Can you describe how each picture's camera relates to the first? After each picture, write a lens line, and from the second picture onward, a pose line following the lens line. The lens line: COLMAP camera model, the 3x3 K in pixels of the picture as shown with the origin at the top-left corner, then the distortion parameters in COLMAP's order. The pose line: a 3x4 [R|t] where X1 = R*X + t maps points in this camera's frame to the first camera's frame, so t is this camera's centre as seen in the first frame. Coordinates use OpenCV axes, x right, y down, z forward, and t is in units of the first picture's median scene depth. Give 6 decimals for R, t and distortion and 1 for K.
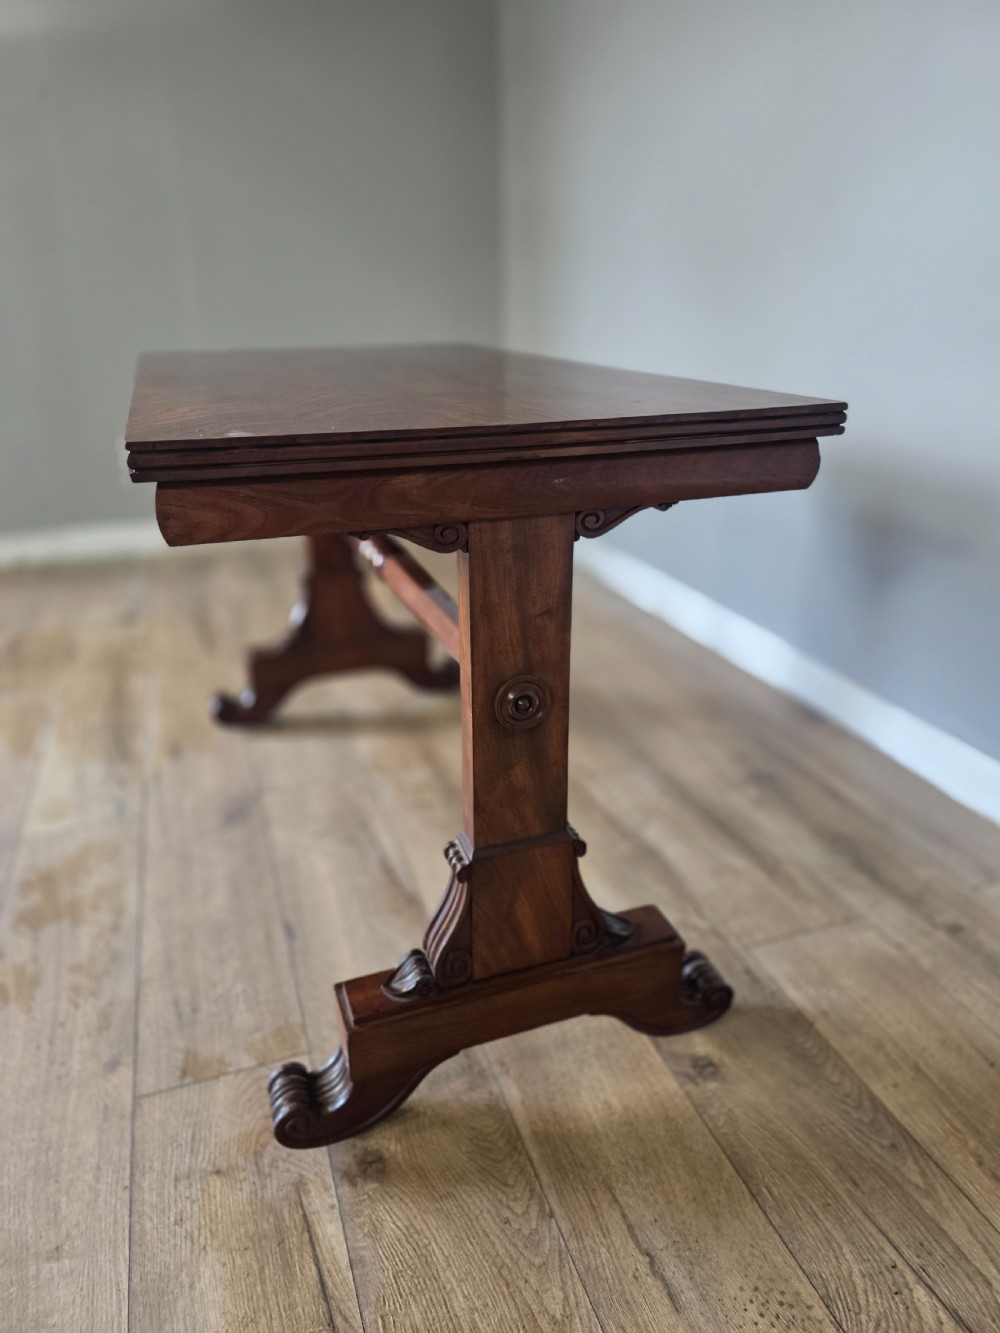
lens RADIAL K [[913.7, 0, 495.7], [0, 913.7, 680.2], [0, 0, 1]] dist [0.052287, -0.056743]
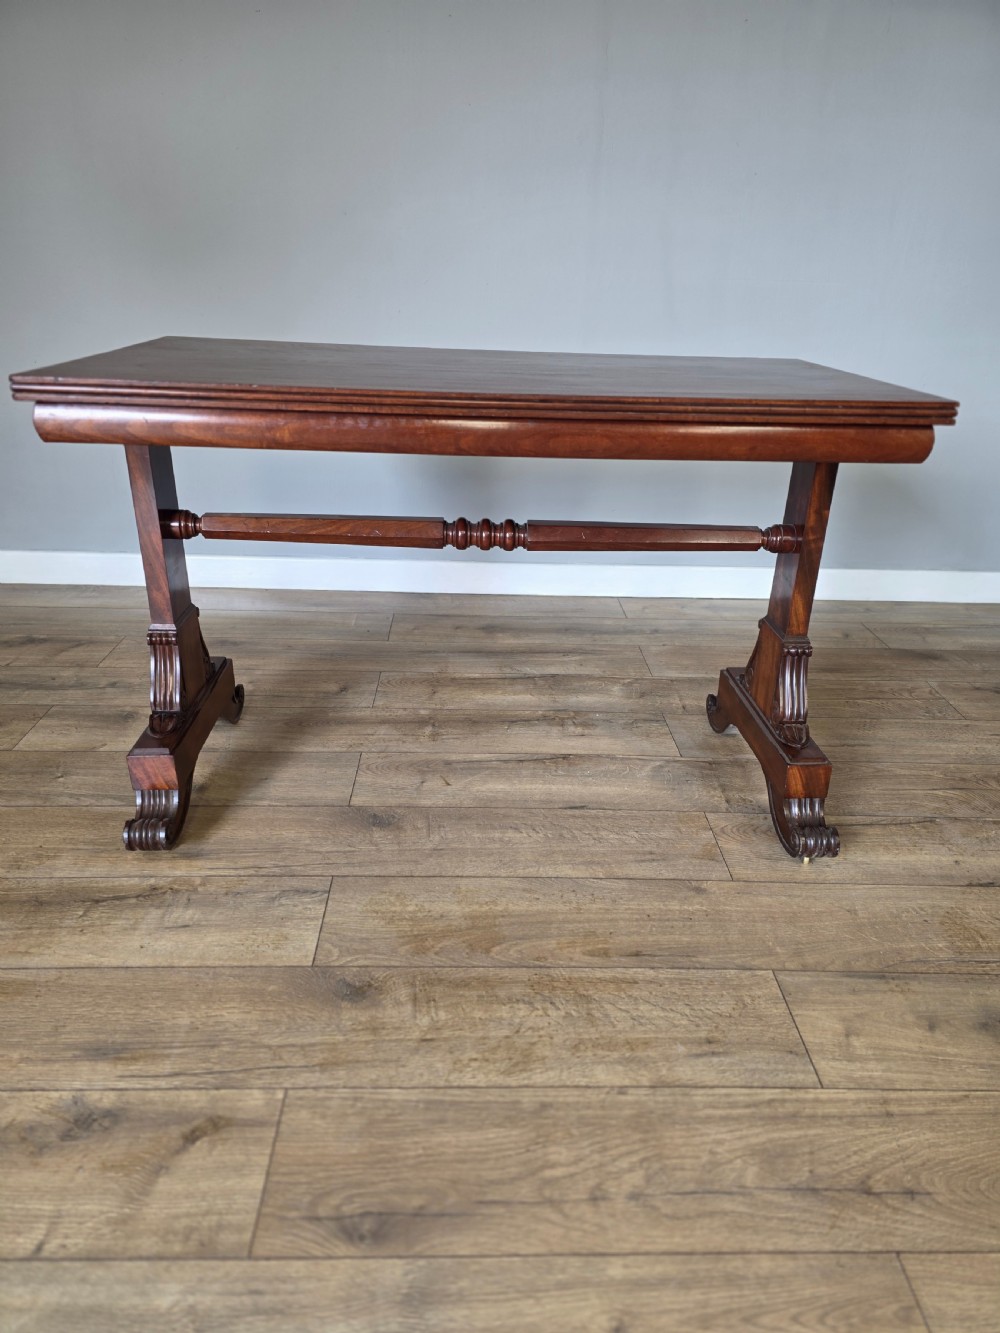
lens RADIAL K [[913.7, 0, 502.6], [0, 913.7, 668.8], [0, 0, 1]] dist [0.052287, -0.056743]
pose [[0.290665, -0.363908, 0.884921, -1.731299], [0.343930, 0.902775, 0.258282, -0.346728], [-0.892875, 0.229278, 0.387564, 0.742081]]
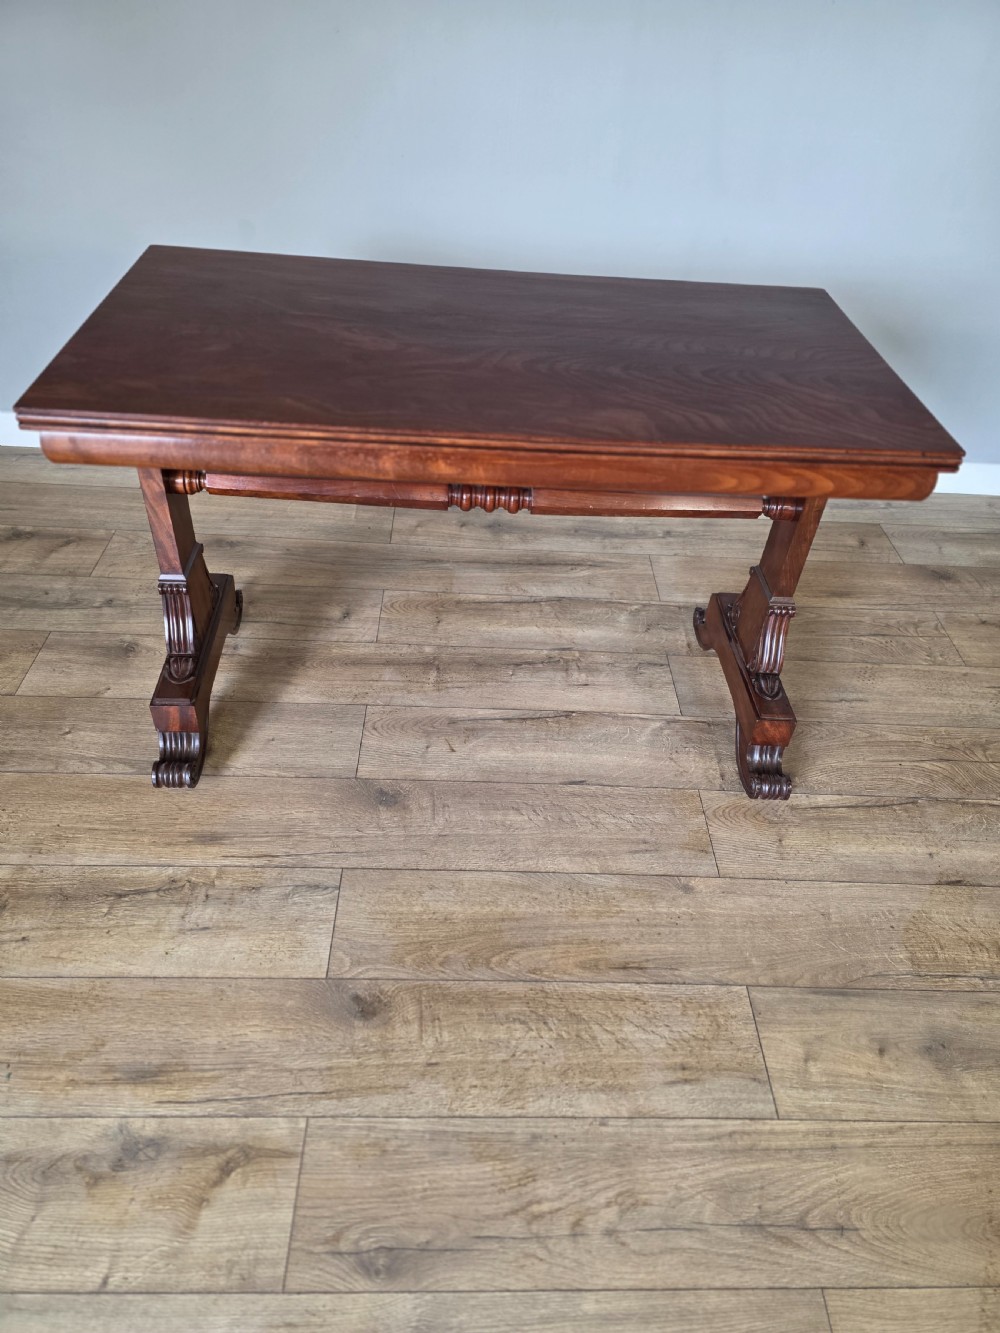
lens RADIAL K [[913.7, 0, 517.3], [0, 913.7, 669.6], [0, 0, 1]] dist [0.052287, -0.056743]
pose [[0.292648, -0.597497, 0.746562, -1.499062], [0.307044, 0.798115, 0.518397, -0.743146], [-0.905583, 0.077519, 0.417025, 0.691009]]
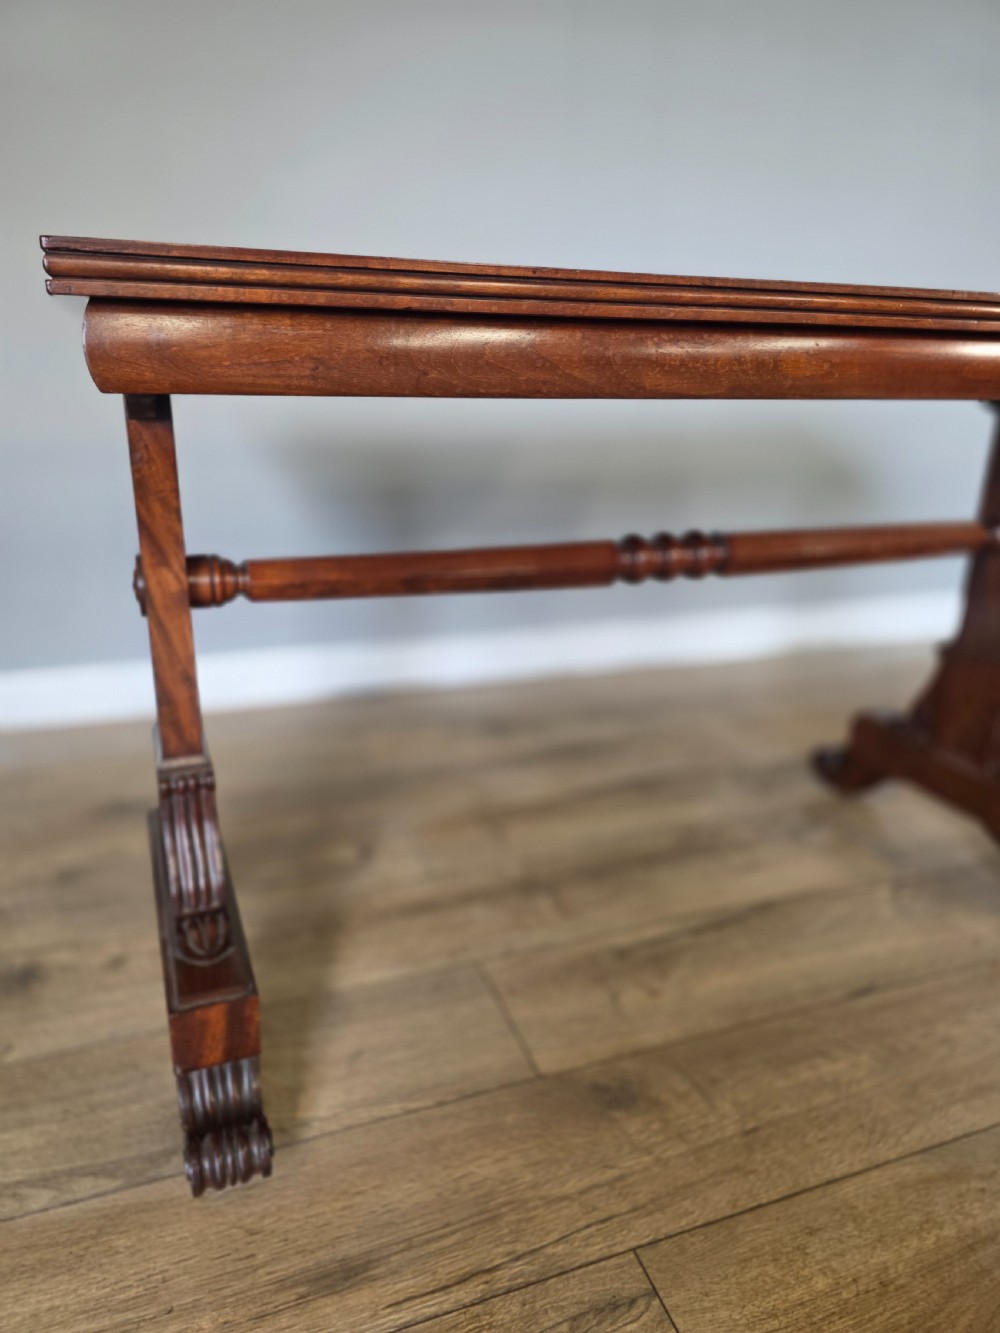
lens RADIAL K [[913.7, 0, 500.5], [0, 913.7, 667.1], [0, 0, 1]] dist [0.052287, -0.056743]
pose [[-0.028897, -0.298805, 0.953877, -1.212217], [0.376008, 0.880937, 0.287347, -0.448724], [-0.926166, 0.366969, 0.086897, 1.492052]]
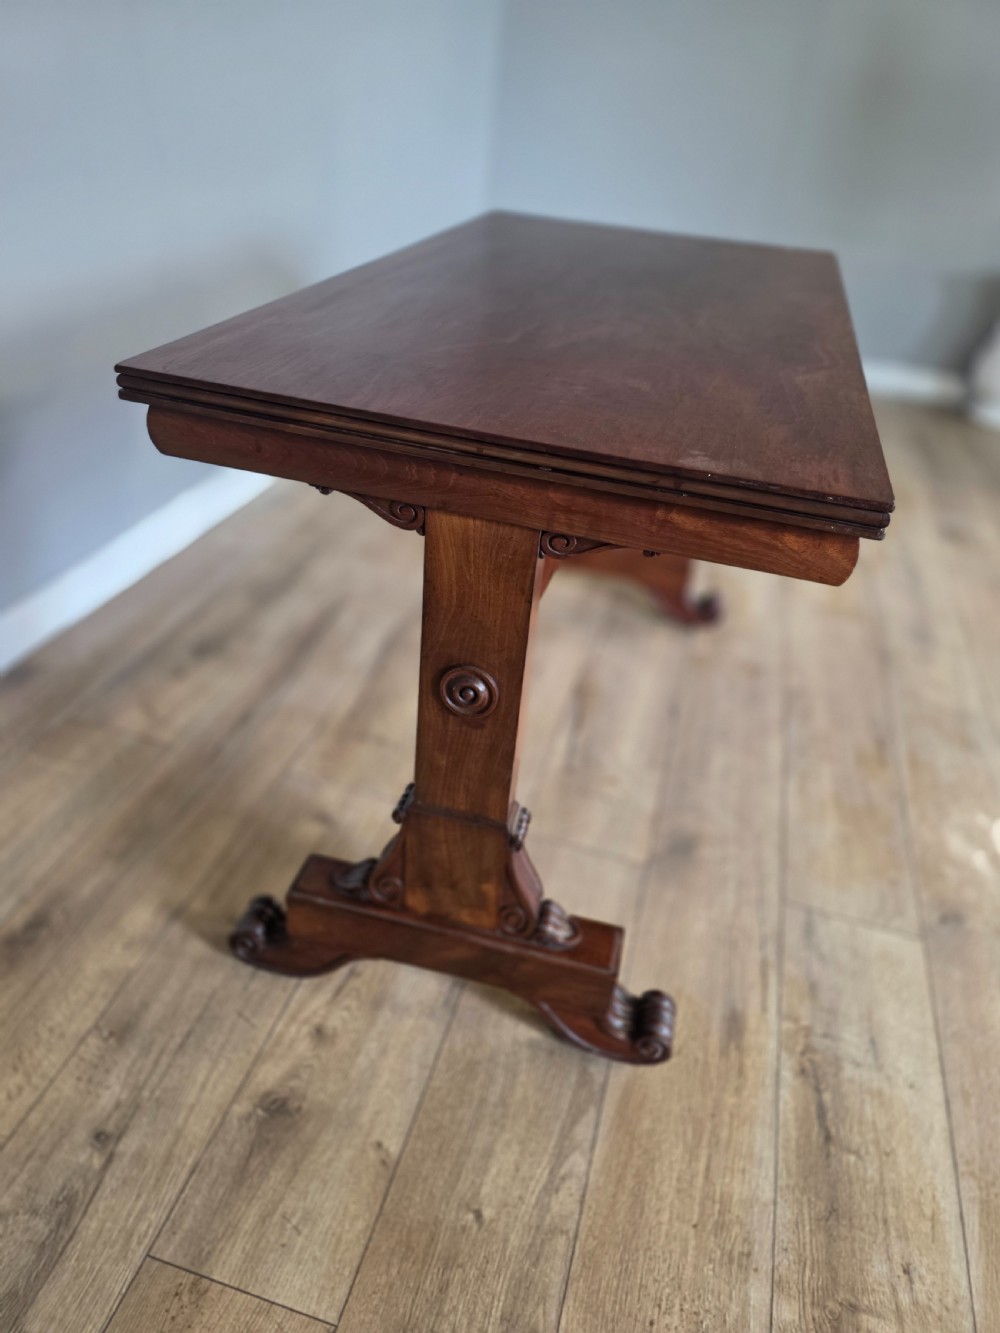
lens RADIAL K [[913.7, 0, 516.0], [0, 913.7, 673.4], [0, 0, 1]] dist [0.052287, -0.056743]
pose [[-0.833932, -0.358463, 0.419597, -0.746836], [0.142495, 0.594676, 0.791237, -1.090039], [-0.533153, 0.719628, -0.444840, 2.204800]]
